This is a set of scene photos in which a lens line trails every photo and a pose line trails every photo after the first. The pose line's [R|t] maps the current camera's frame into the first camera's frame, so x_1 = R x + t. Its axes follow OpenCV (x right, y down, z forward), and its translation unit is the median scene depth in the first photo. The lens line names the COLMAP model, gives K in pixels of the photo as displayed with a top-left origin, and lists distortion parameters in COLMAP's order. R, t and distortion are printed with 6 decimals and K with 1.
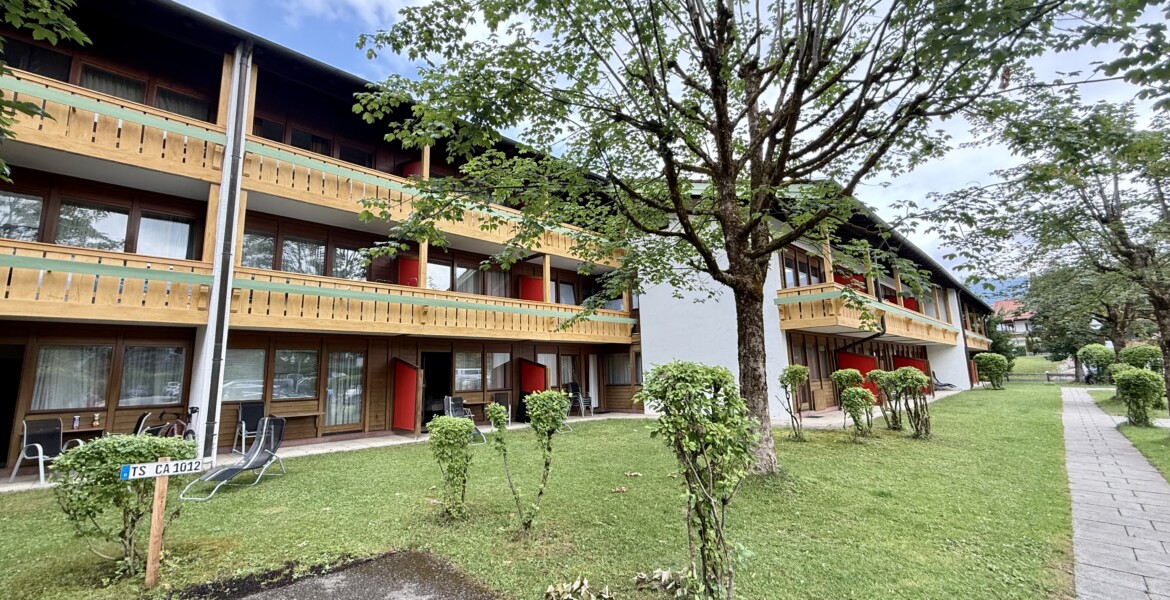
lens RADIAL K [[459.4, 0, 580.6], [0, 459.4, 296.3], [0, 0, 1]] dist [0.001138, 0.000201]
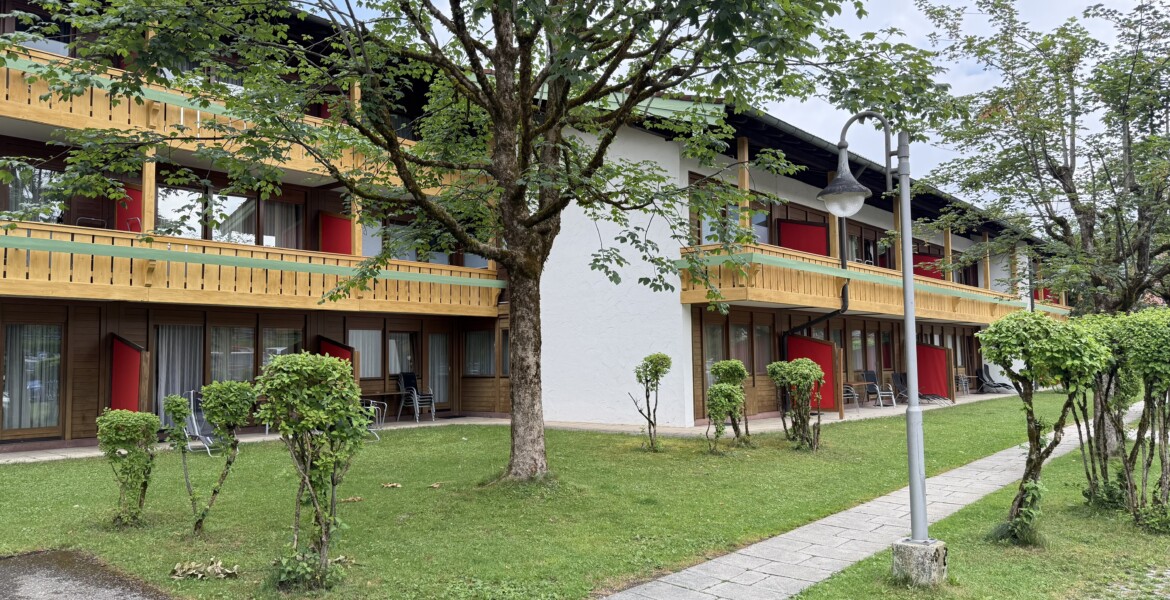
lens RADIAL K [[800.1, 0, 585.0], [0, 800.1, 300.0], [0, 0, 1]] dist [0.093591, -0.108769]
pose [[0.996992, 0.021204, 0.074552, 0.313721], [-0.028089, 0.995311, 0.092555, -0.072629], [-0.072240, -0.094371, 0.992913, -0.375285]]
